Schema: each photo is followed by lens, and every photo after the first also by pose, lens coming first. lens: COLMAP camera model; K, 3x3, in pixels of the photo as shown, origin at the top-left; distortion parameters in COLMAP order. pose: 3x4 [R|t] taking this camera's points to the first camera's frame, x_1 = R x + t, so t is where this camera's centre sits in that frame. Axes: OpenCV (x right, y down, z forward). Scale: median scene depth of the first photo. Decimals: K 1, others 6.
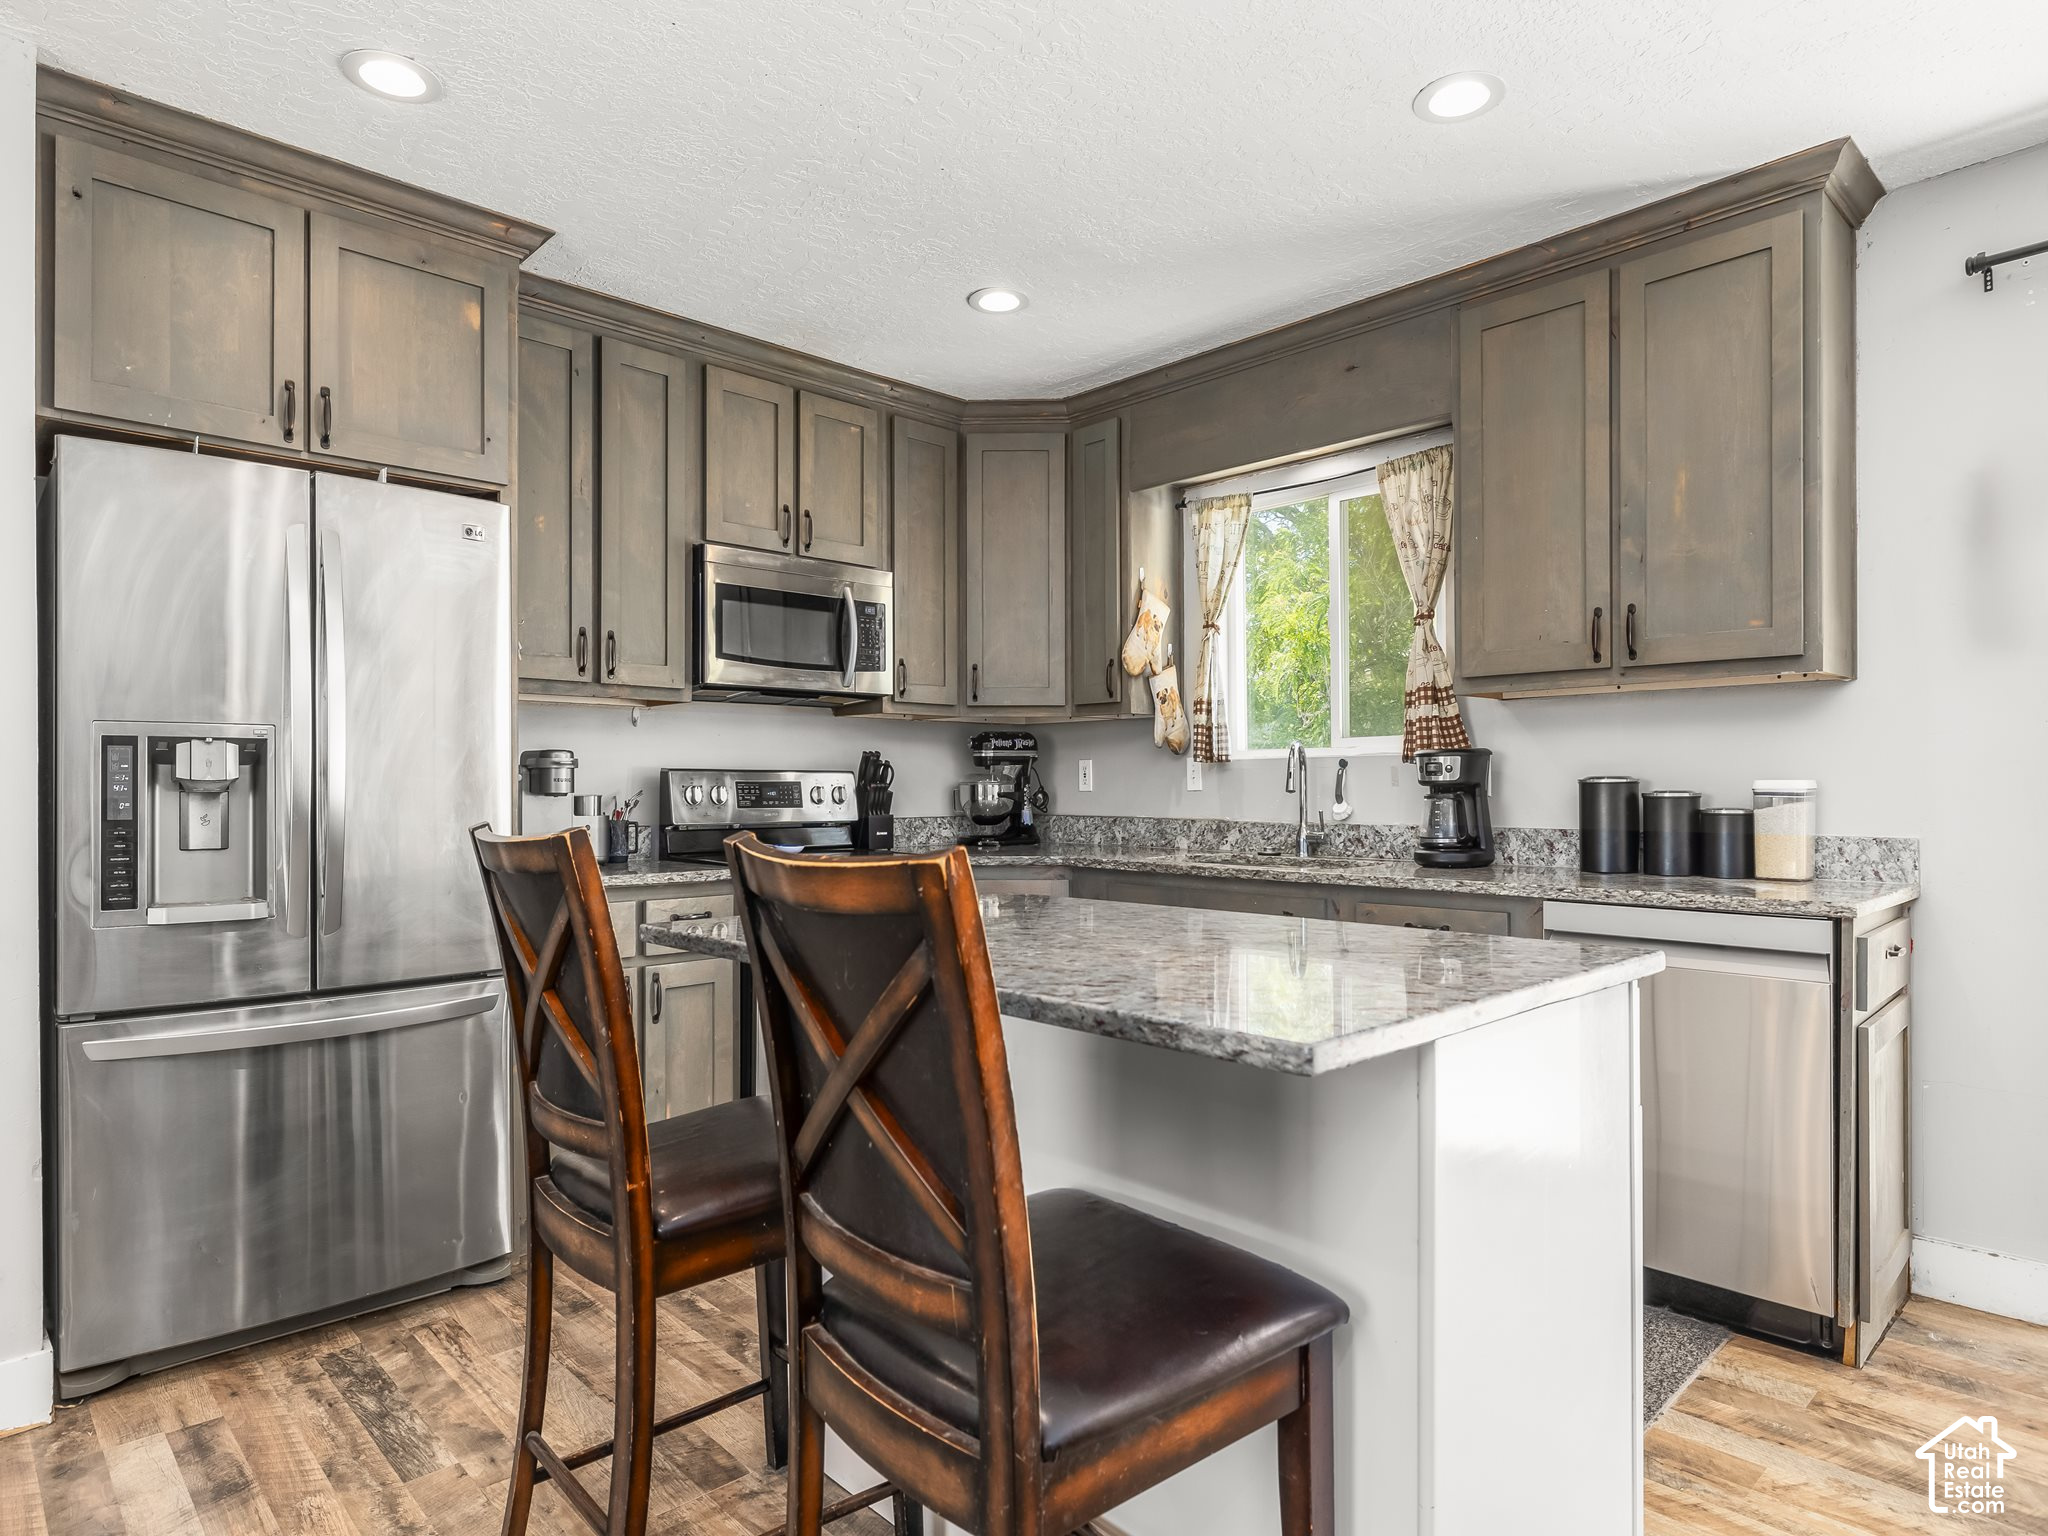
lens RADIAL K [[1171.5, 0, 1011.3], [0, 1171.5, 785.3], [0, 0, 1]] dist [0.003081, -0.002637]
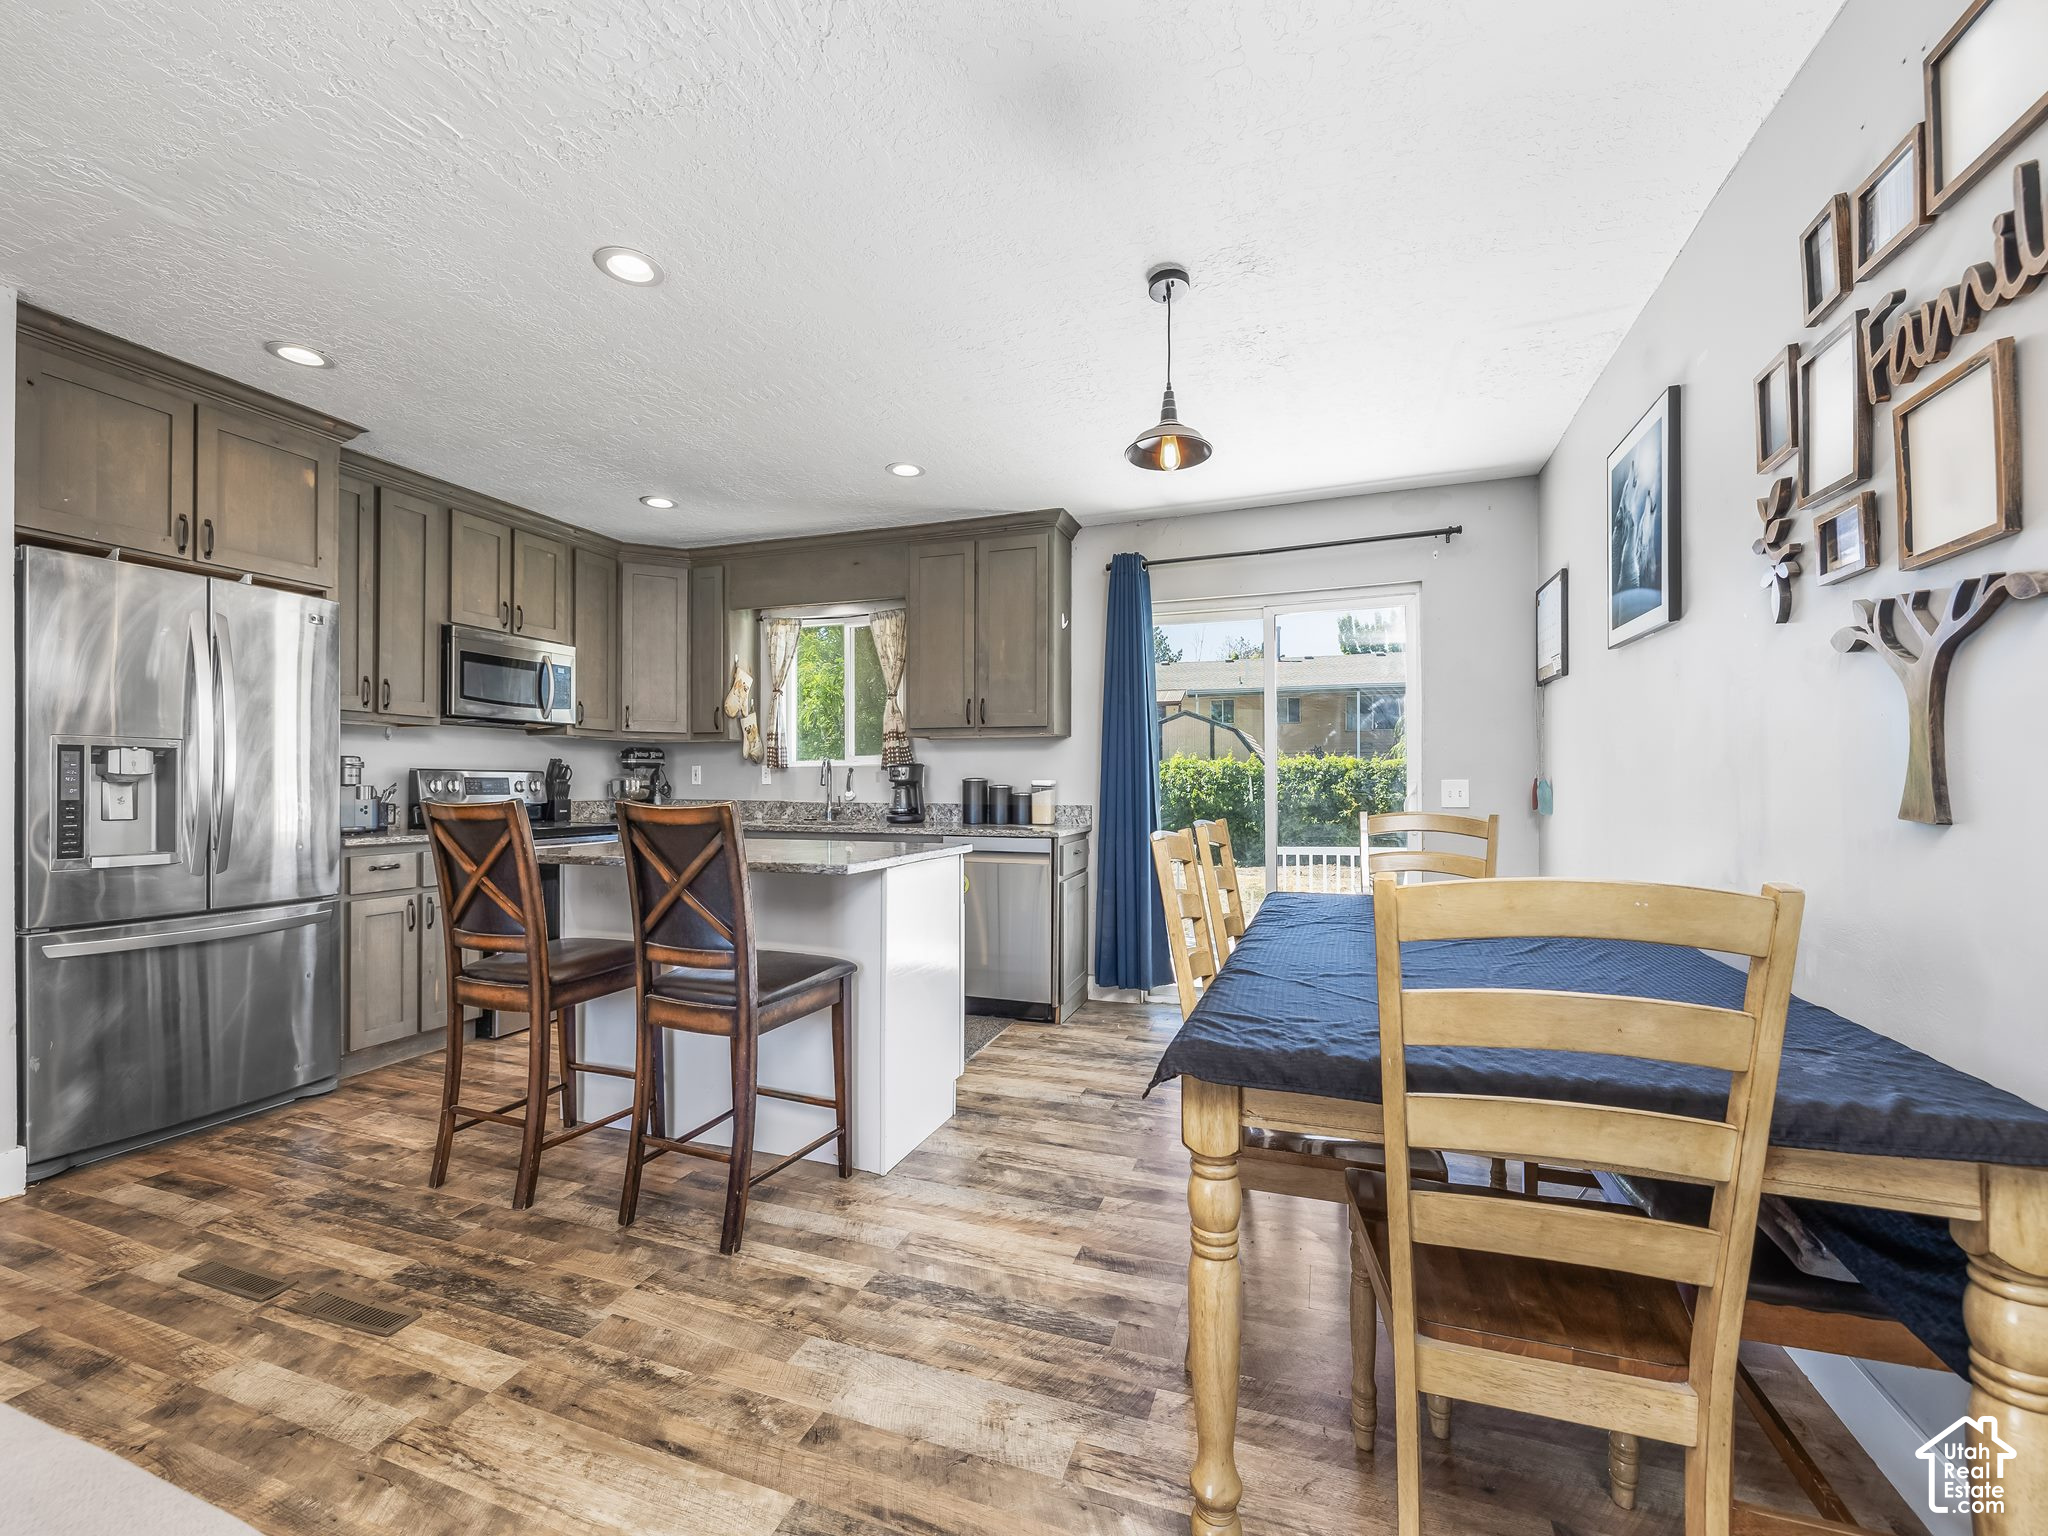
lens RADIAL K [[861.2, 0, 1014.1], [0, 861.2, 780.8], [0, 0, 1]] dist [-0.000856, -0.000283]
pose [[0.891880, 0.005446, 0.452239, -0.121094], [-0.004611, 0.999985, -0.002948, 0.001508], [-0.452249, 0.000544, 0.891892, -0.392633]]
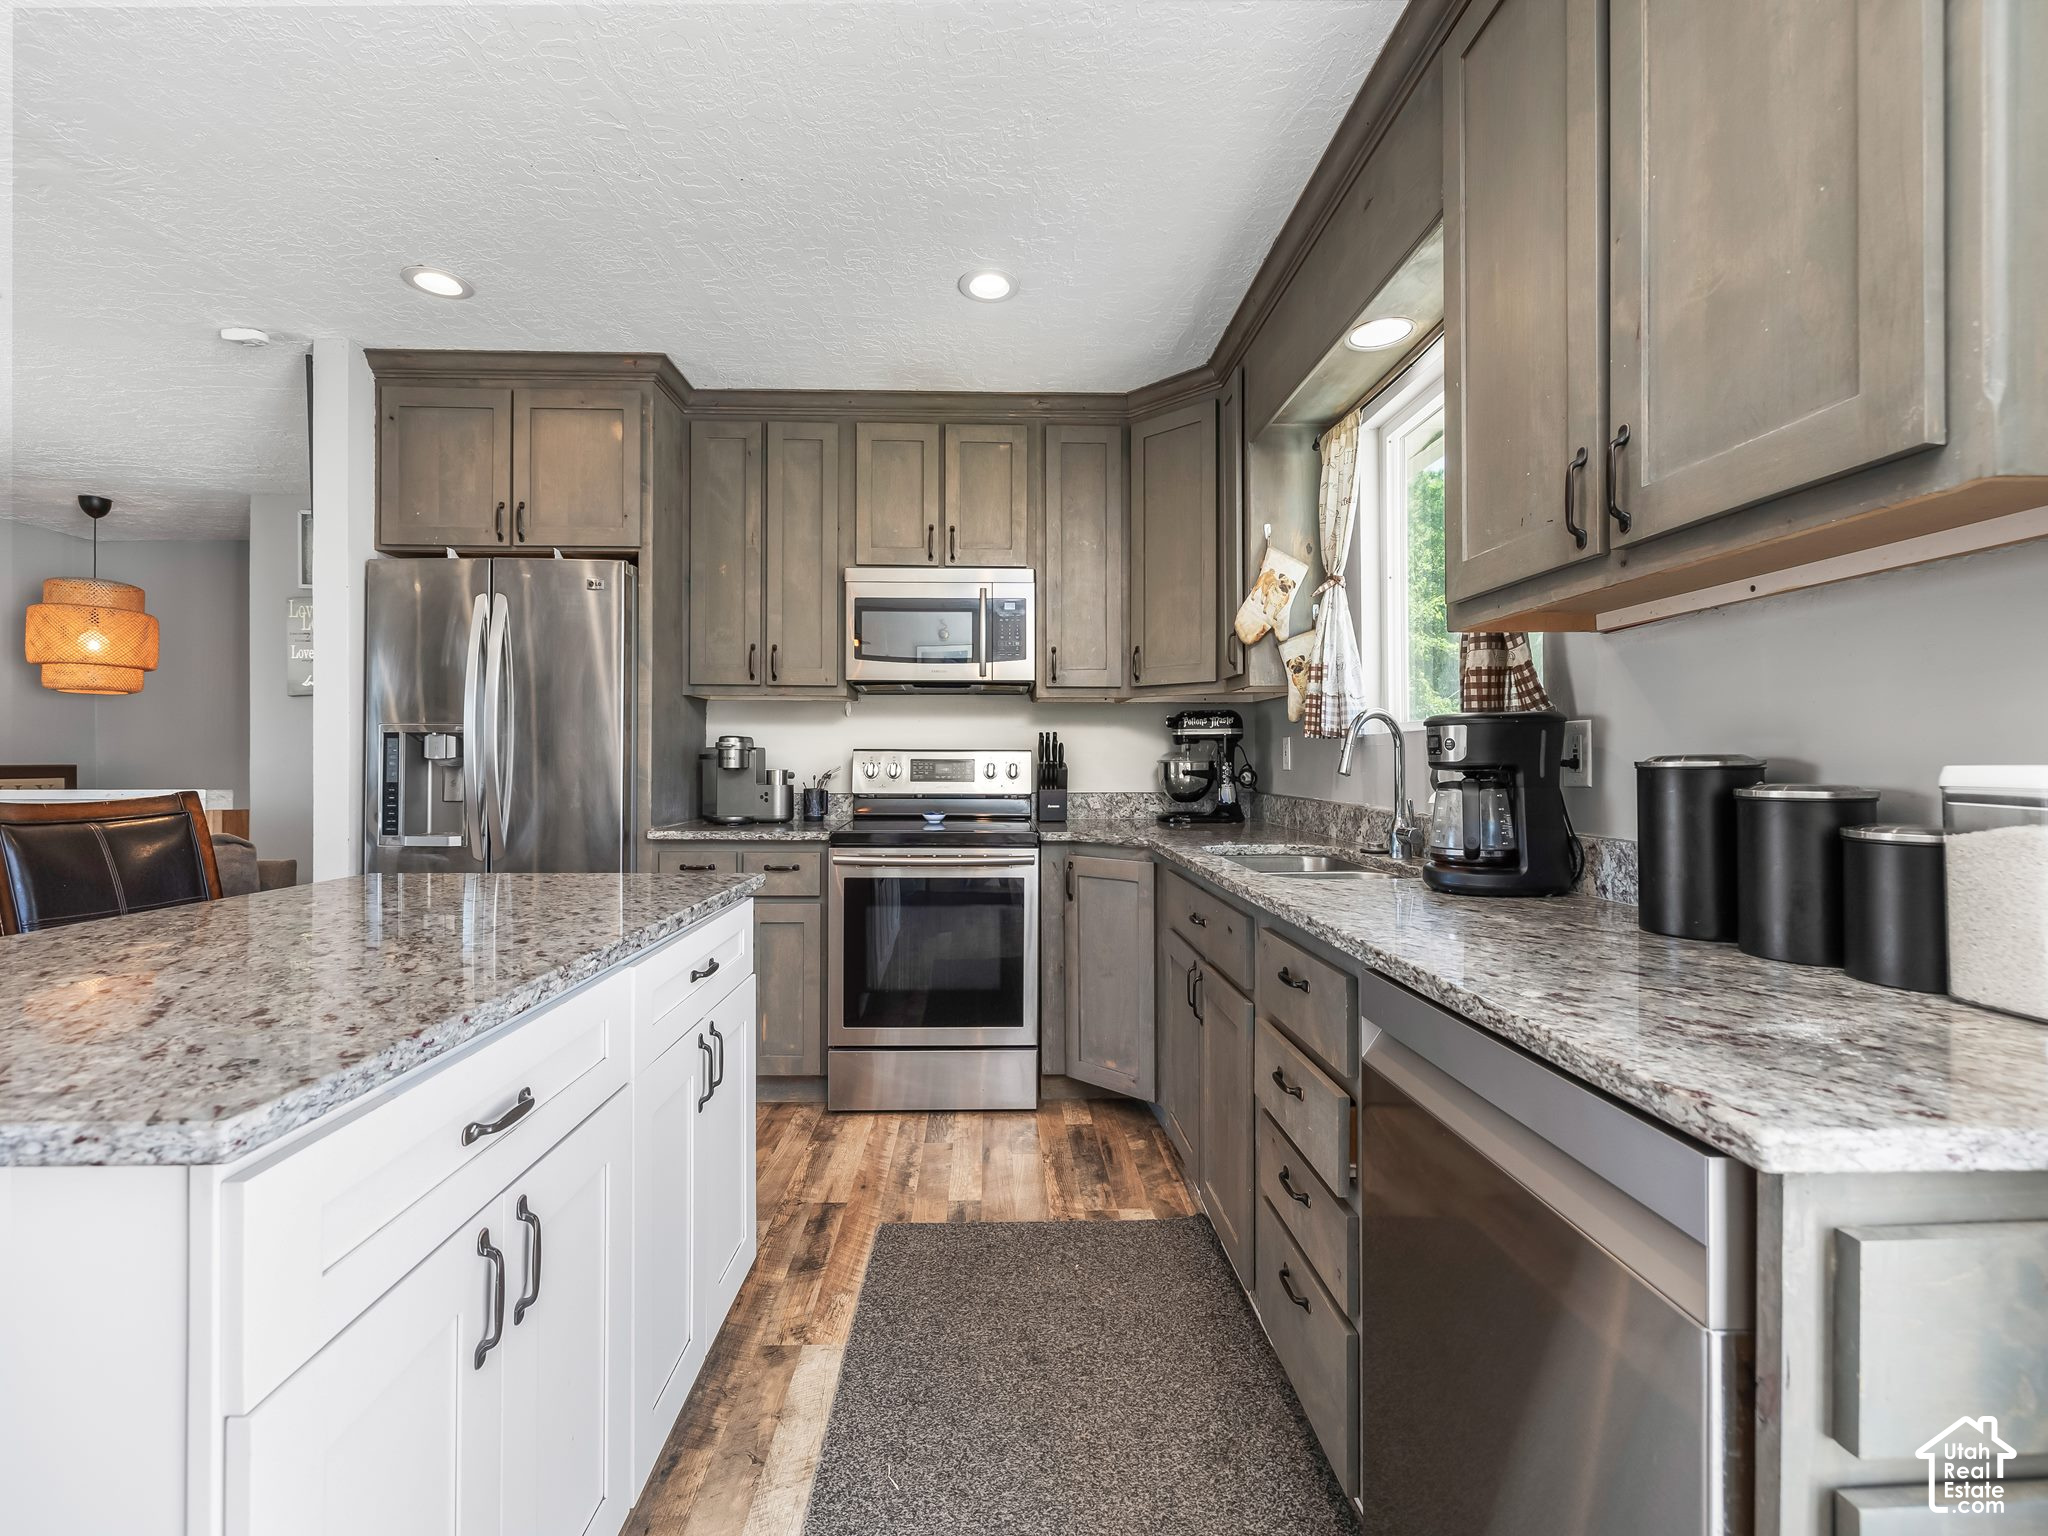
lens RADIAL K [[861.2, 0, 1014.0], [0, 861.2, 757.5], [0, 0, 1]] dist [-0.000856, -0.000283]
pose [[0.745441, 0.001651, -0.666569, 0.520211], [-0.003240, 0.999994, -0.001146, -0.005304], [0.666564, 0.003013, 0.745442, 0.477924]]
